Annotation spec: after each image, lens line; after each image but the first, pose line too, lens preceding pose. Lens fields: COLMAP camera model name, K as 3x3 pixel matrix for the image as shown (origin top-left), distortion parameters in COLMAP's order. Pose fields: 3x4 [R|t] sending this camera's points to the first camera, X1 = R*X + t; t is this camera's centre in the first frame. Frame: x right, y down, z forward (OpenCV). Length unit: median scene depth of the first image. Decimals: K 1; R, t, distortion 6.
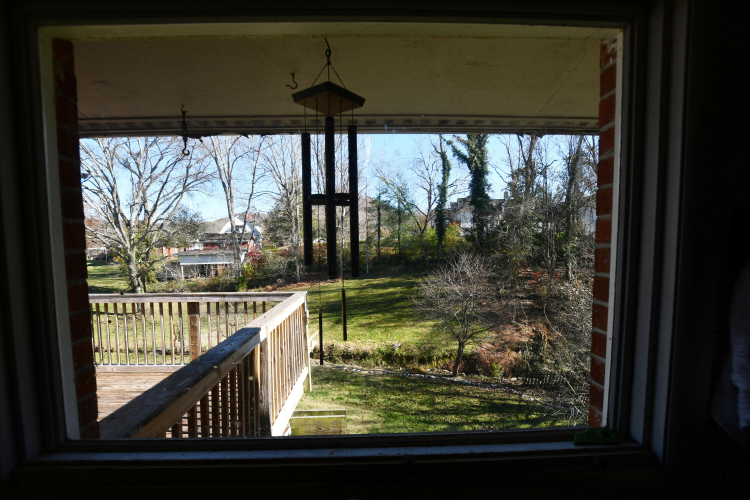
lens RADIAL K [[330.4, 0, 374.6], [0, 330.4, 249.6], [0, 0, 1]] dist [-0.023626, -0.000606]
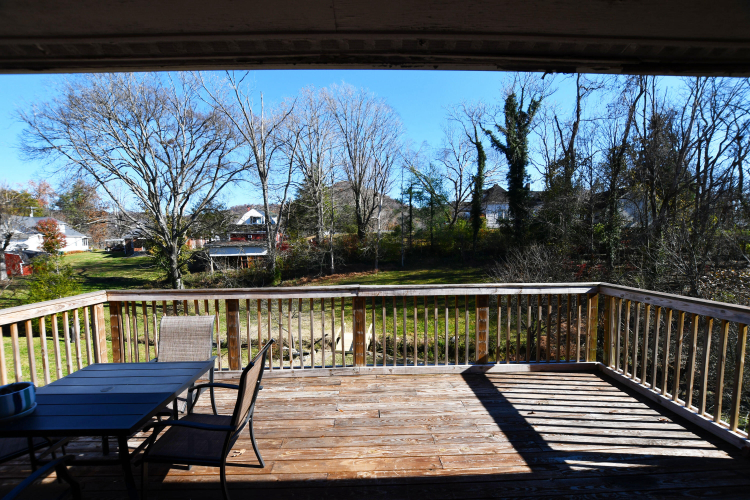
lens RADIAL K [[330.4, 0, 372.7], [0, 330.4, 248.5], [0, 0, 1]] dist [-0.023626, -0.000606]
pose [[0.999969, 0.003699, -0.006905, -0.104793], [-0.003568, 0.999816, 0.018846, 0.003119], [0.006973, -0.018821, 0.999799, 0.014804]]
